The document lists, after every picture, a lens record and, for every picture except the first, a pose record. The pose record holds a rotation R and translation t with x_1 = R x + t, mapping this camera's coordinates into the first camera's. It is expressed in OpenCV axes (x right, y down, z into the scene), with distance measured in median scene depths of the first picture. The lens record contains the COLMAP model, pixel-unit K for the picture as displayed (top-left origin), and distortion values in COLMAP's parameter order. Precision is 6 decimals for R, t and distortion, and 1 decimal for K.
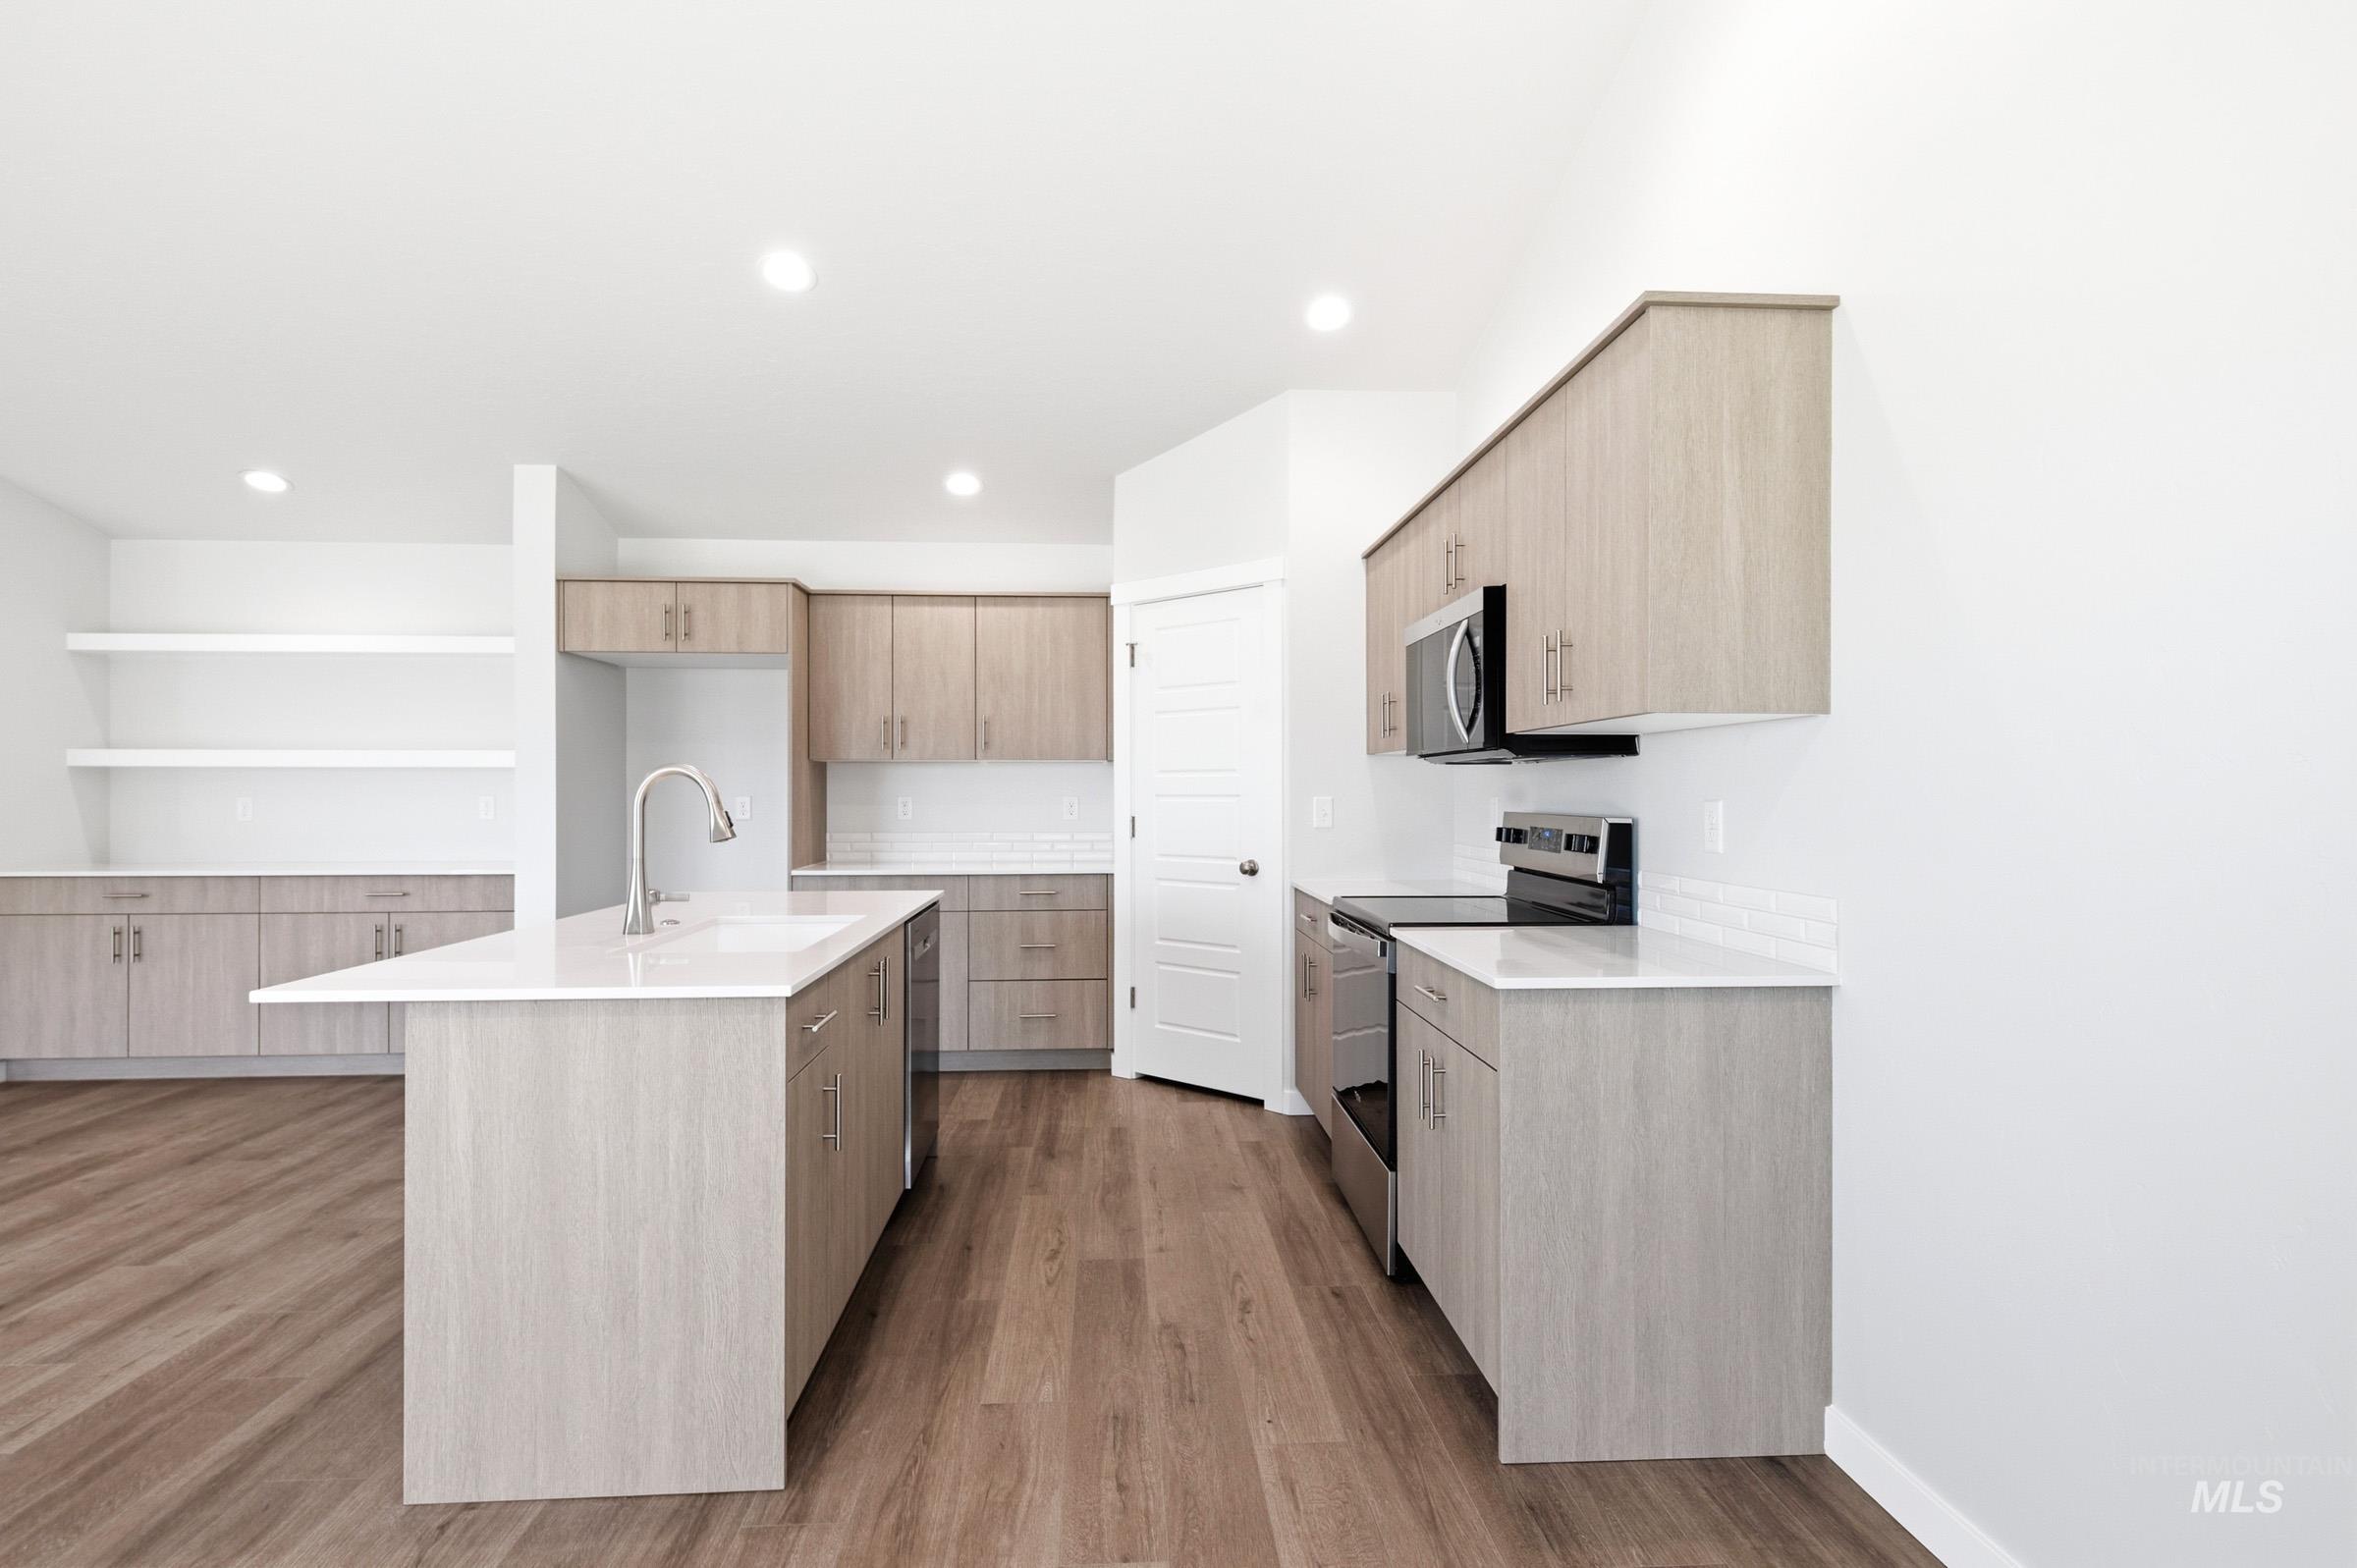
lens RADIAL K [[1156.5, 0, 1176.5], [0, 1156.5, 787.1], [0, 0, 1]] dist [0.010701, -0.006086]
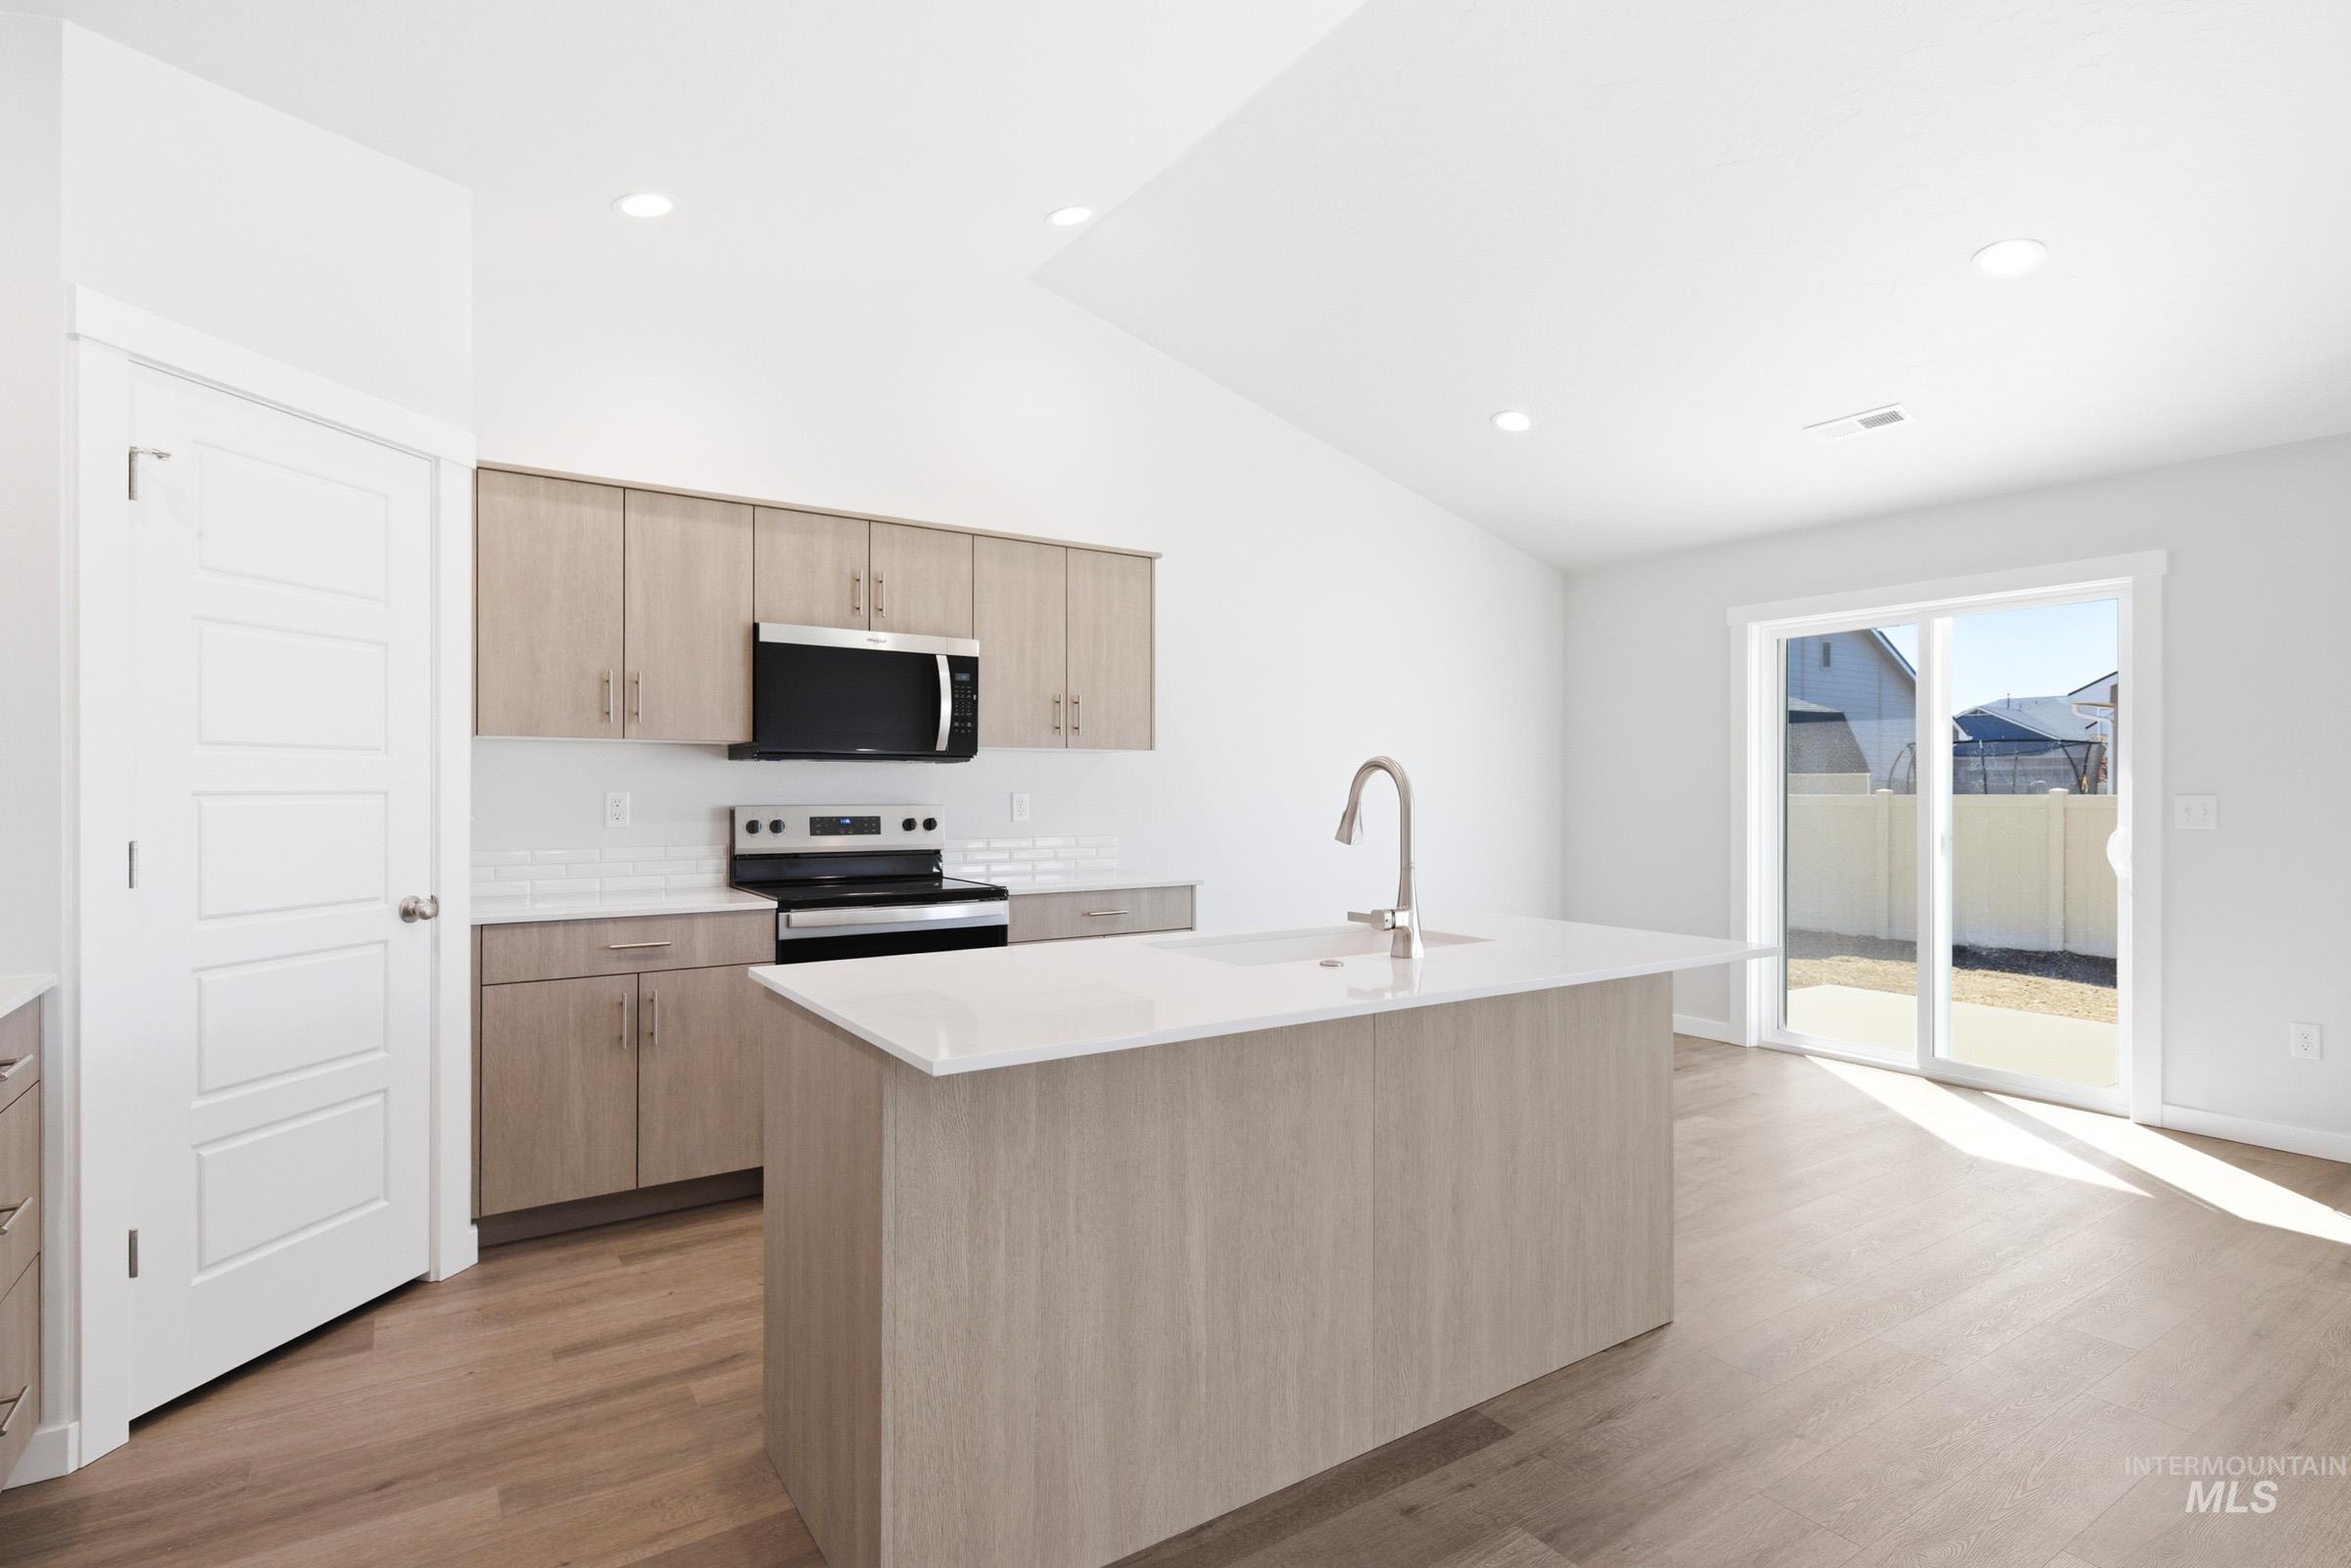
lens RADIAL K [[1167.6, 0, 1173.3], [0, 1167.6, 786.1], [0, 0, 1]] dist [0.008385, -0.003773]
pose [[-0.506124, -0.000066, 0.862461, -0.682633], [-0.006424, 0.999973, -0.003694, 0.003916], [-0.862437, -0.007410, -0.506111, 0.970884]]
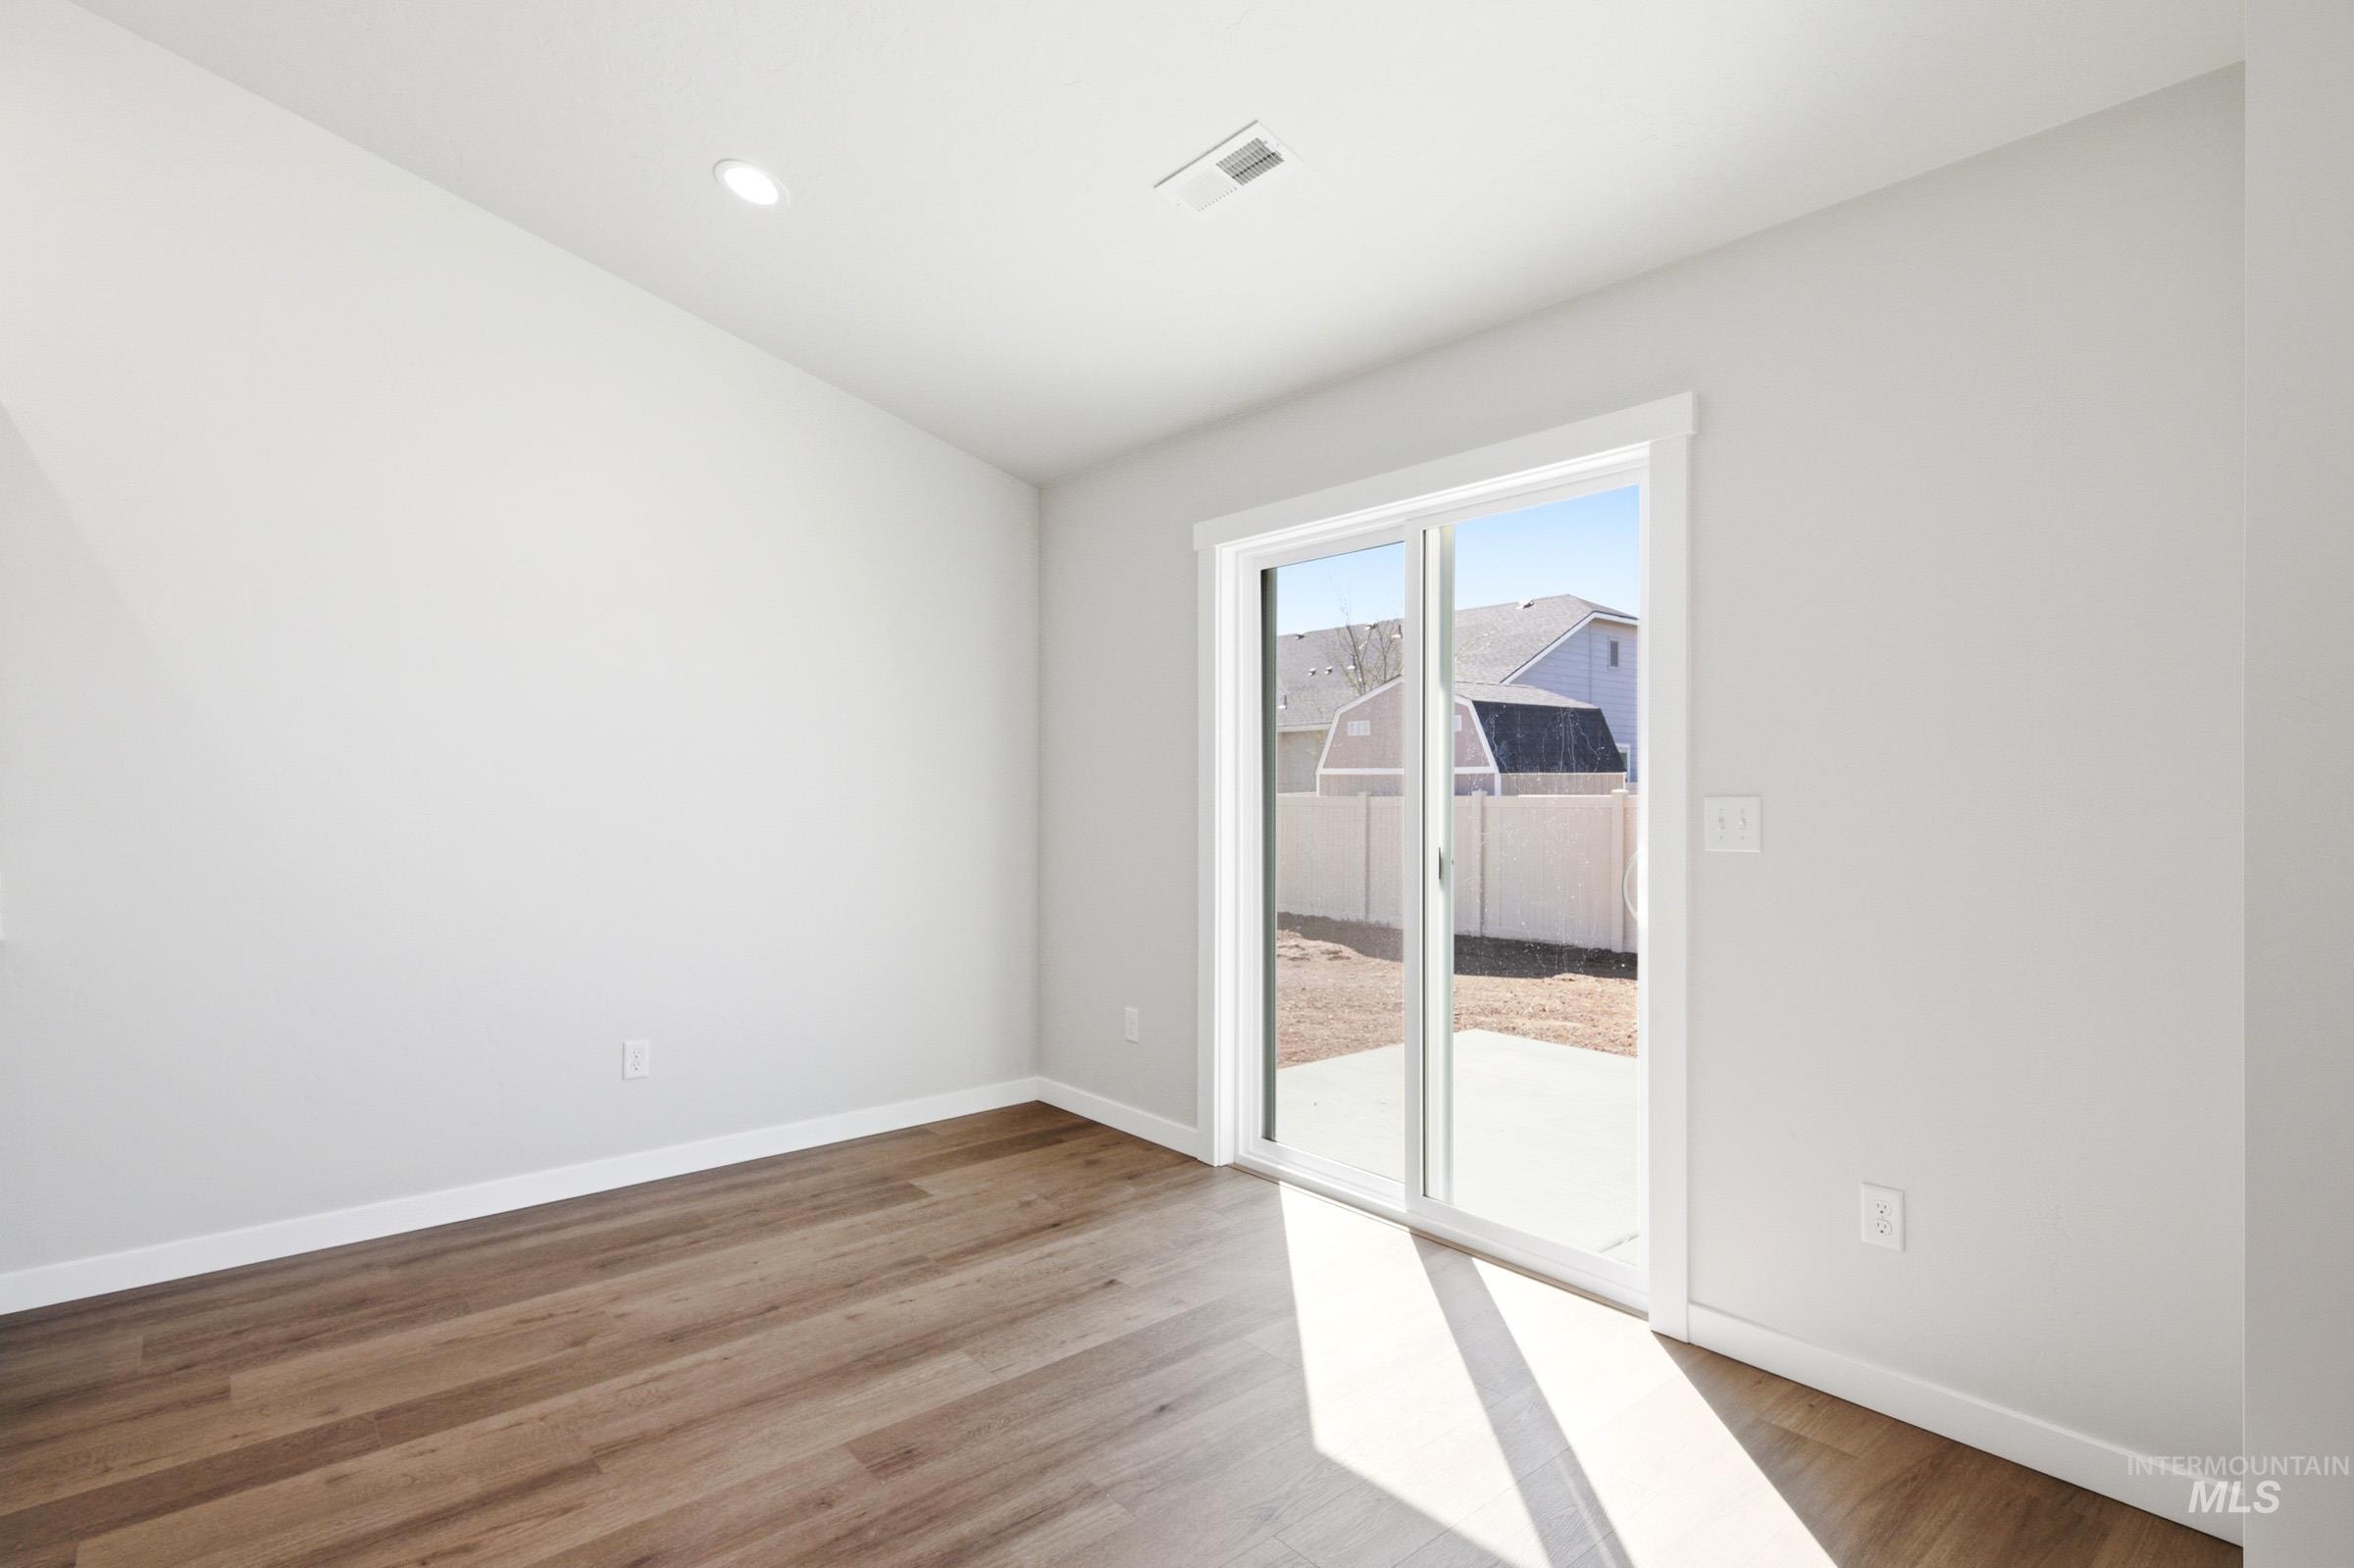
lens RADIAL K [[1155.0, 0, 1172.5], [0, 1155.0, 791.9], [0, 0, 1]] dist [0.010701, -0.006086]
pose [[-0.598539, -0.002703, 0.801089, -0.574859], [-0.005138, 0.999987, -0.000465, 0.001407], [-0.801077, -0.004395, -0.598545, 0.347371]]
